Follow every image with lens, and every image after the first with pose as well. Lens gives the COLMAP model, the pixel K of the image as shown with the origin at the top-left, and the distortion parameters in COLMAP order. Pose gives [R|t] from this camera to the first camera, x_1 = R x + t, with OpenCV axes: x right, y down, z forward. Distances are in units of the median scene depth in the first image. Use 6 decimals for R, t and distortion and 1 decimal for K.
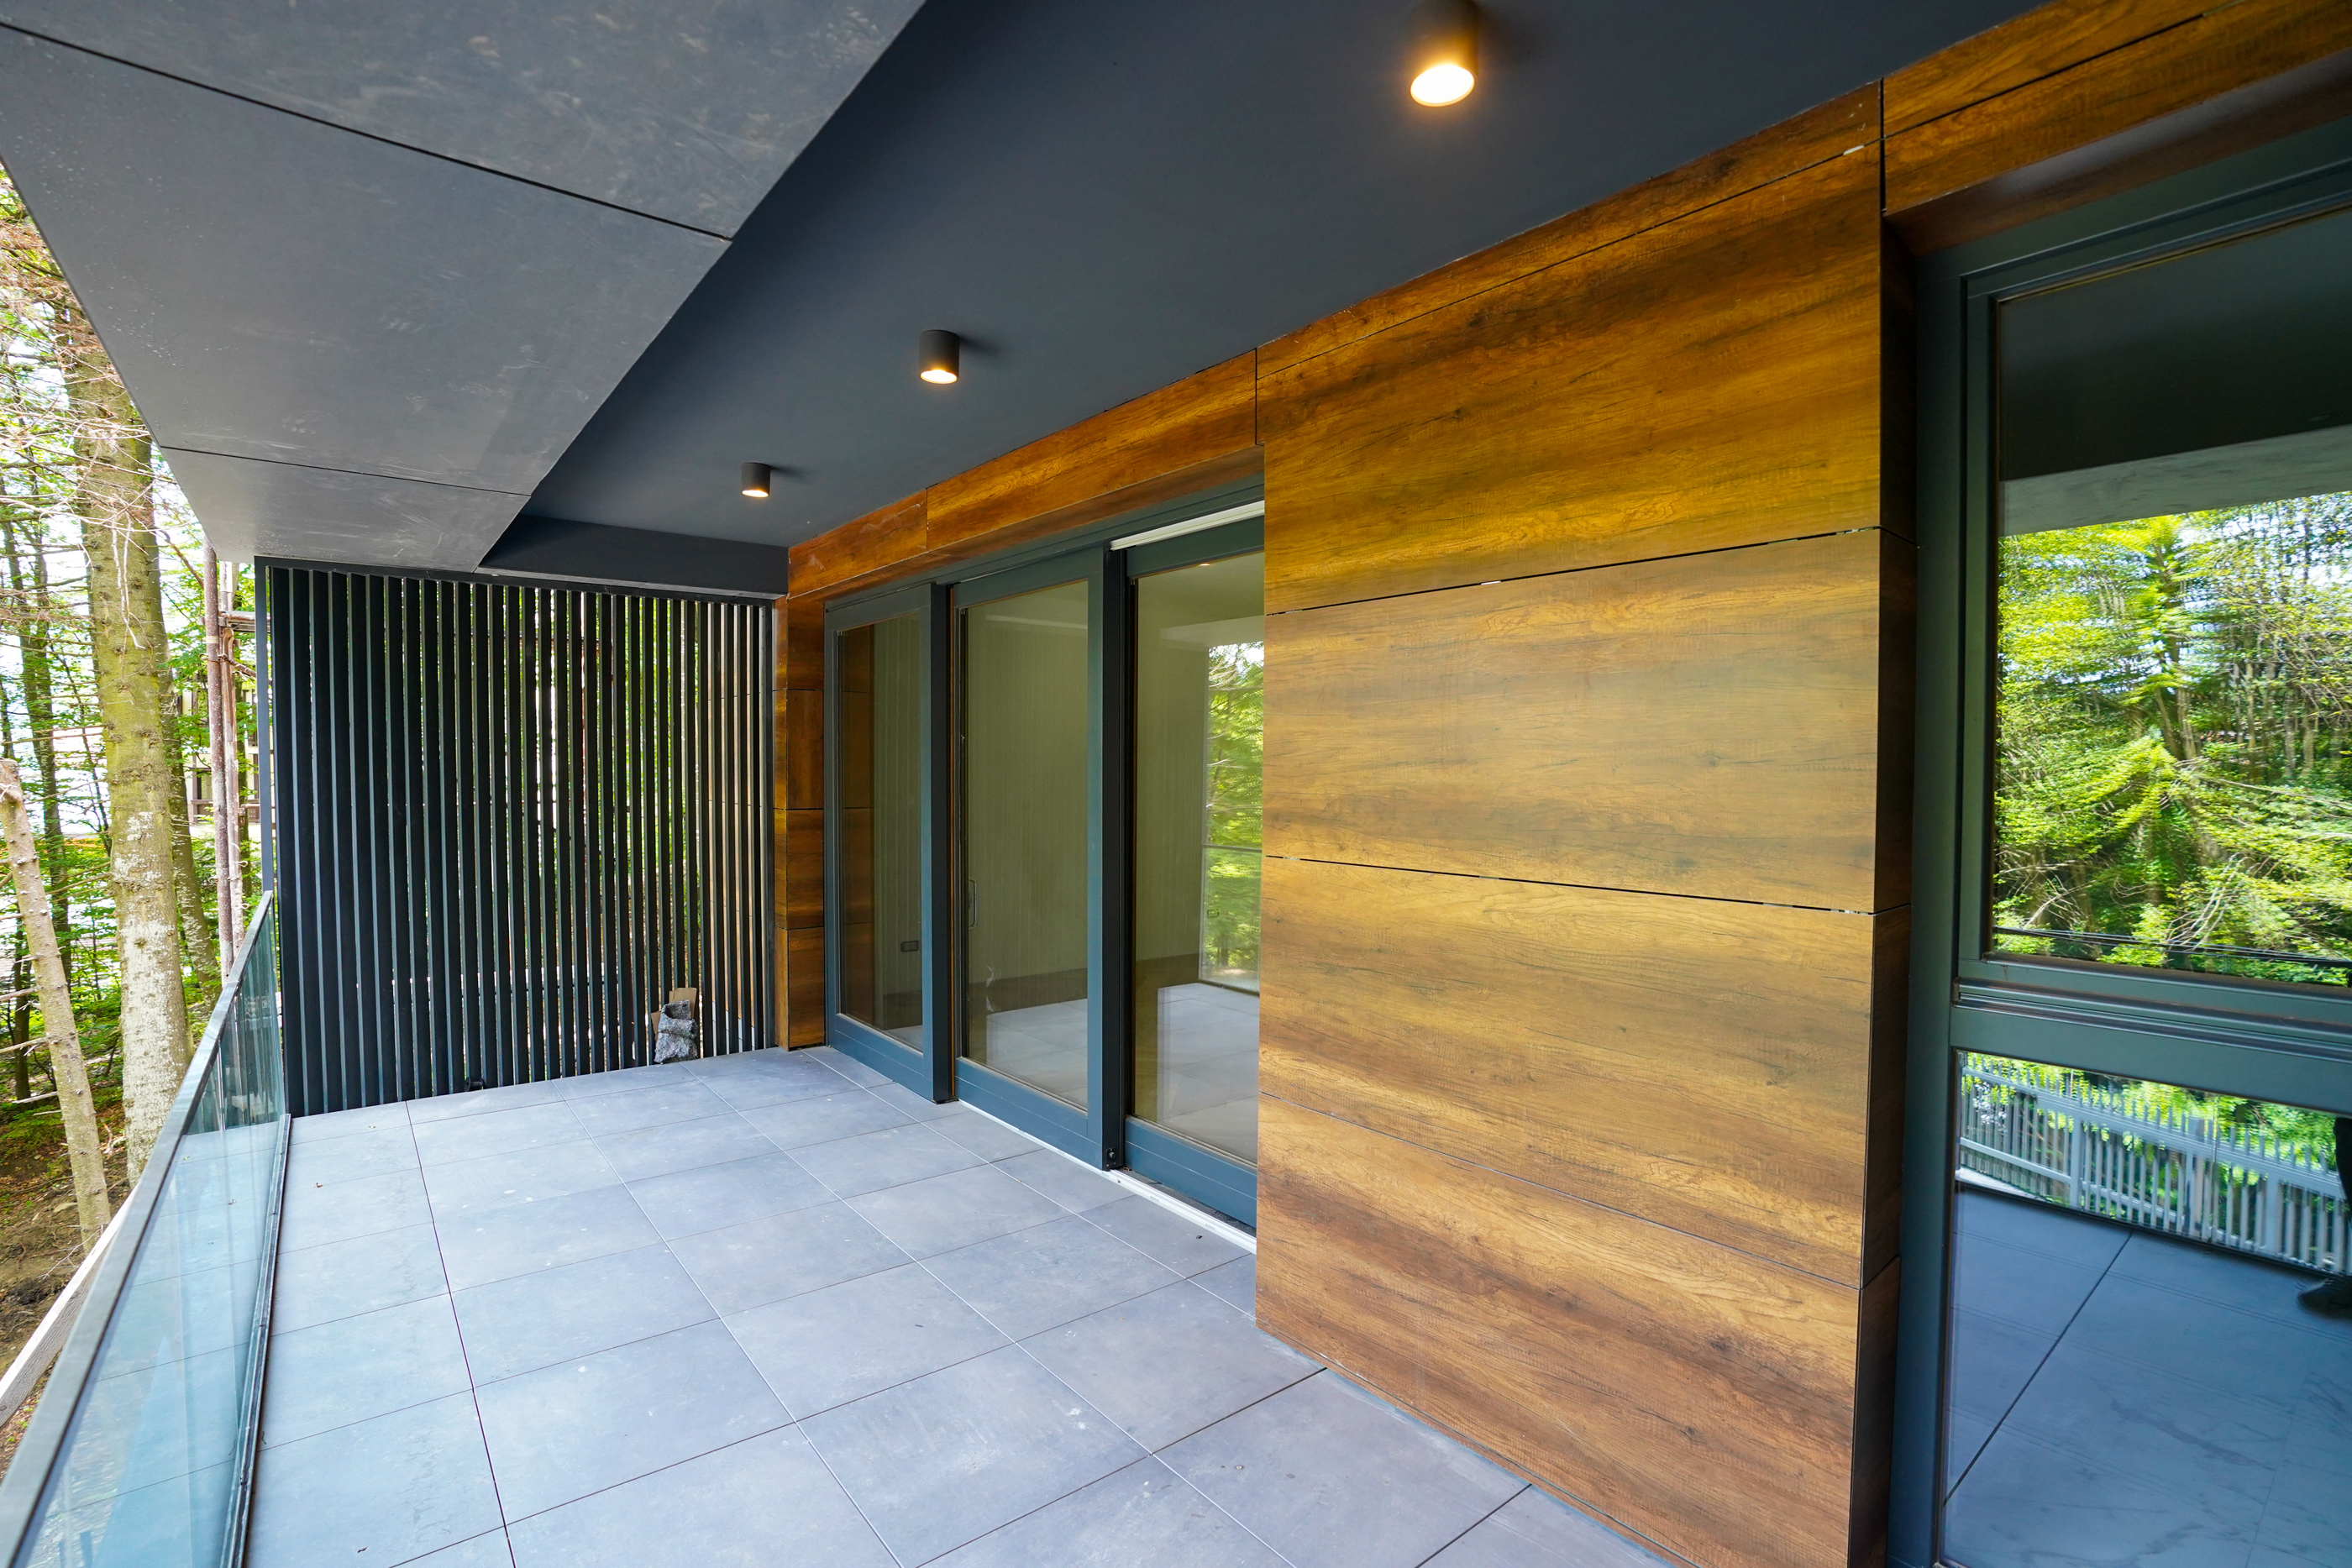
lens RADIAL K [[1084.4, 0, 1160.7], [0, 1084.4, 790.2], [0, 0, 1]] dist [-0.070514, 0.026644]
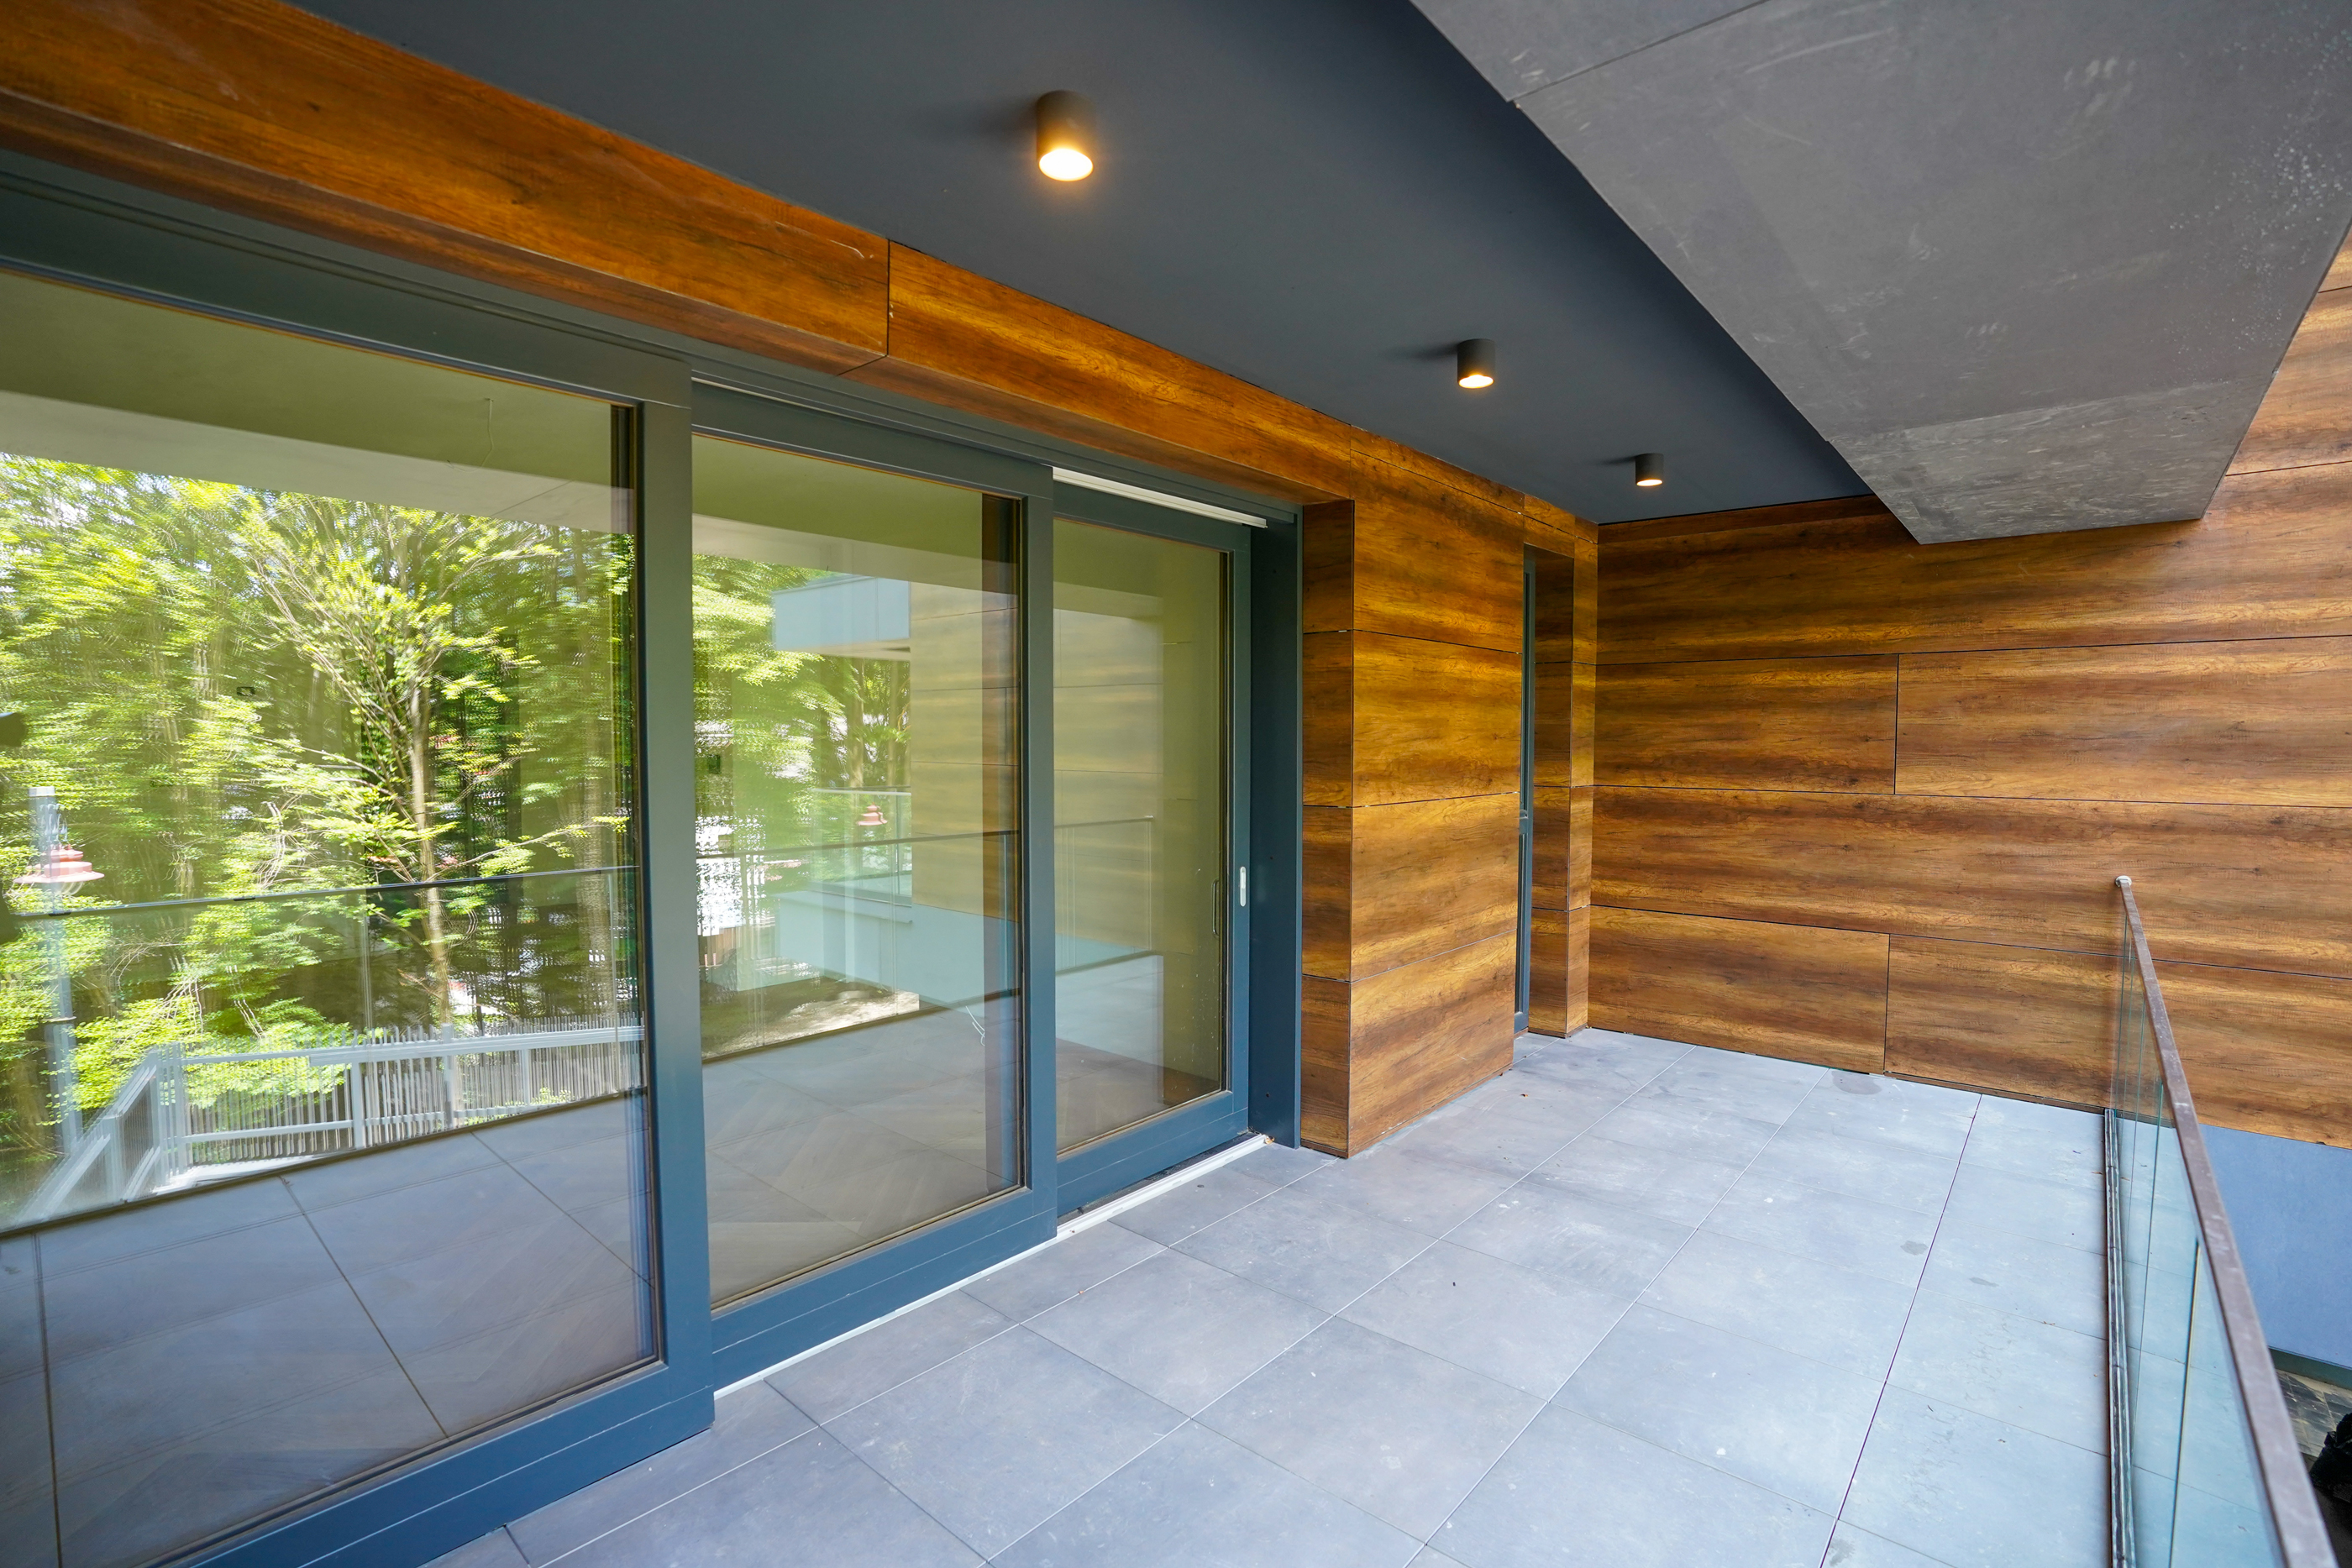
lens RADIAL K [[1077.0, 0, 1167.9], [0, 1077.0, 781.5], [0, 0, 1]] dist [-0.071703, 0.025279]
pose [[-0.169106, -0.048248, 0.984416, -1.087430], [0.020317, 0.998418, 0.052424, -0.043074], [-0.985389, 0.028865, -0.167858, 1.331638]]
